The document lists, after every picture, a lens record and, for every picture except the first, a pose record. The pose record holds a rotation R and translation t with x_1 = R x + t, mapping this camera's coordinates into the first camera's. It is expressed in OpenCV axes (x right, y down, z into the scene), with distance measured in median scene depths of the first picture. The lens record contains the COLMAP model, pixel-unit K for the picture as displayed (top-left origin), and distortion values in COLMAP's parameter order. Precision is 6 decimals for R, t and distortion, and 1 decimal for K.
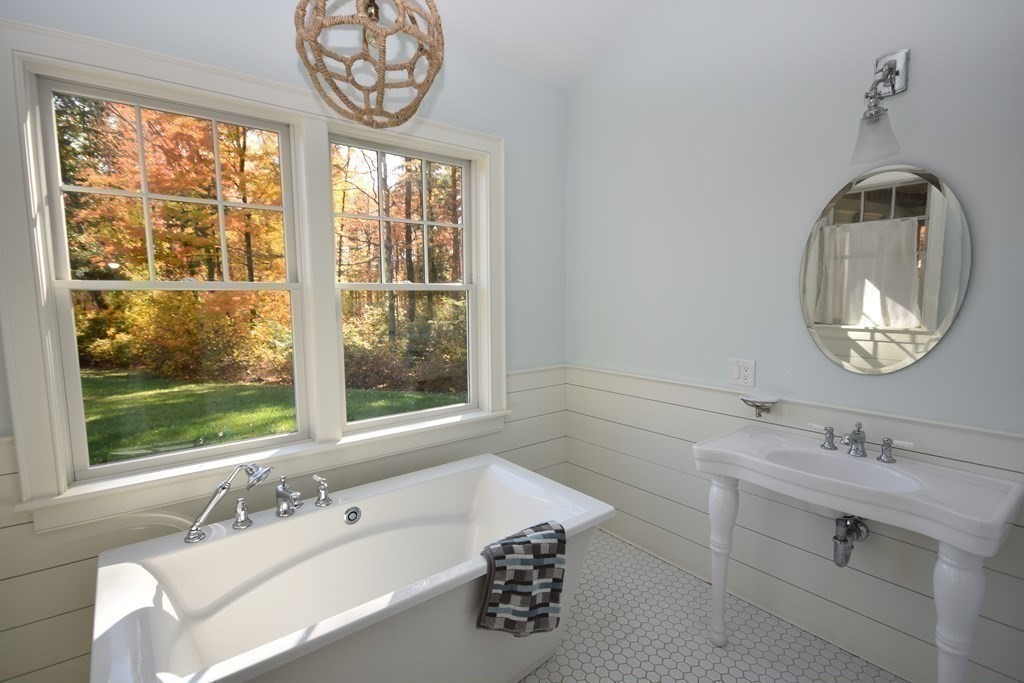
lens RADIAL K [[490.4, 0, 510.9], [0, 490.4, 348.5], [0, 0, 1]] dist [0.009011, -0.000105]
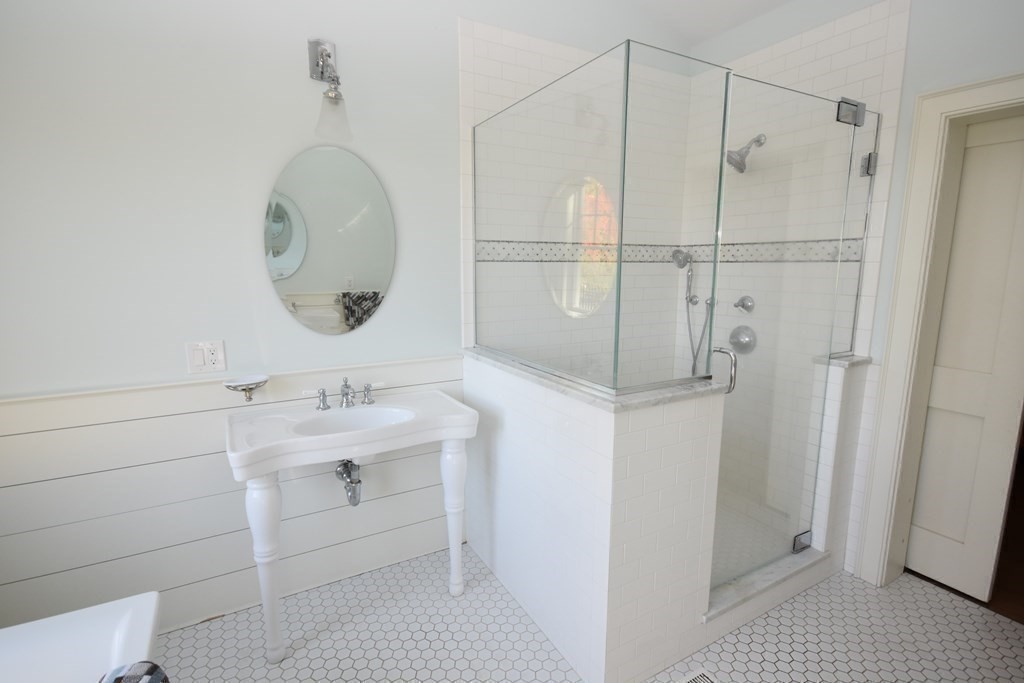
lens RADIAL K [[502.1, 0, 511.1], [0, 502.1, 348.4], [0, 0, 1]] dist [-0.001579, -0.000102]
pose [[0.150161, -0.165197, 0.974762, -0.333914], [0.107596, 0.982816, 0.149987, -0.044909], [-0.982789, 0.082358, 0.165355, 0.421692]]
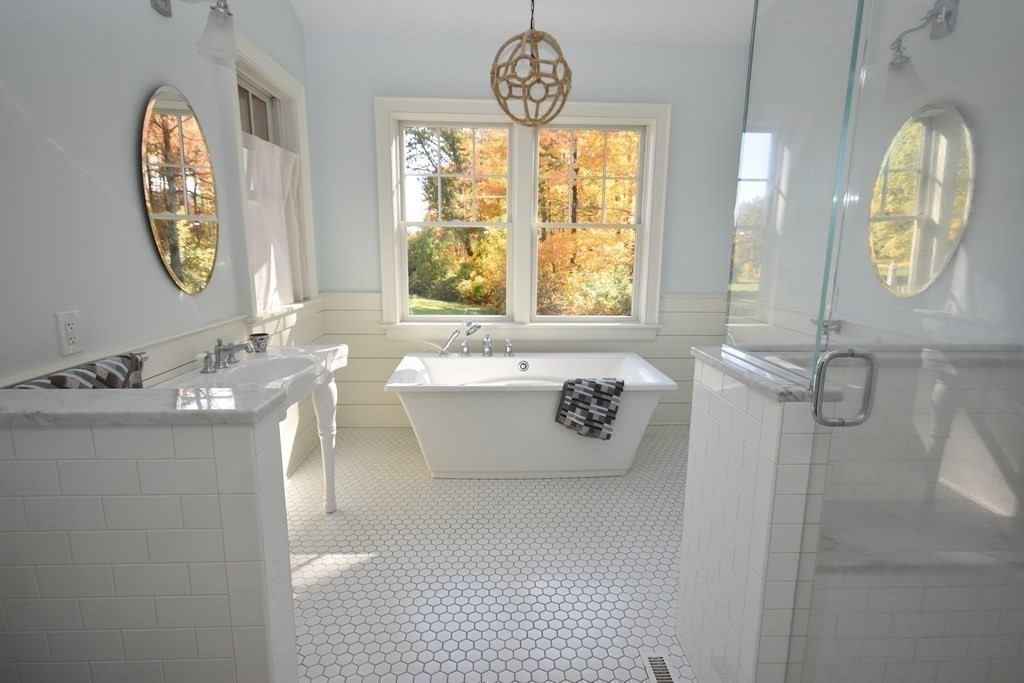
lens RADIAL K [[520.3, 0, 513.0], [0, 520.3, 348.1], [0, 0, 1]] dist [0.005461, 0.000606]
pose [[0.818483, 0.124935, -0.560783, 0.680167], [-0.079378, 0.991300, 0.104993, 0.111985], [0.569021, -0.041421, 0.821279, -0.489647]]
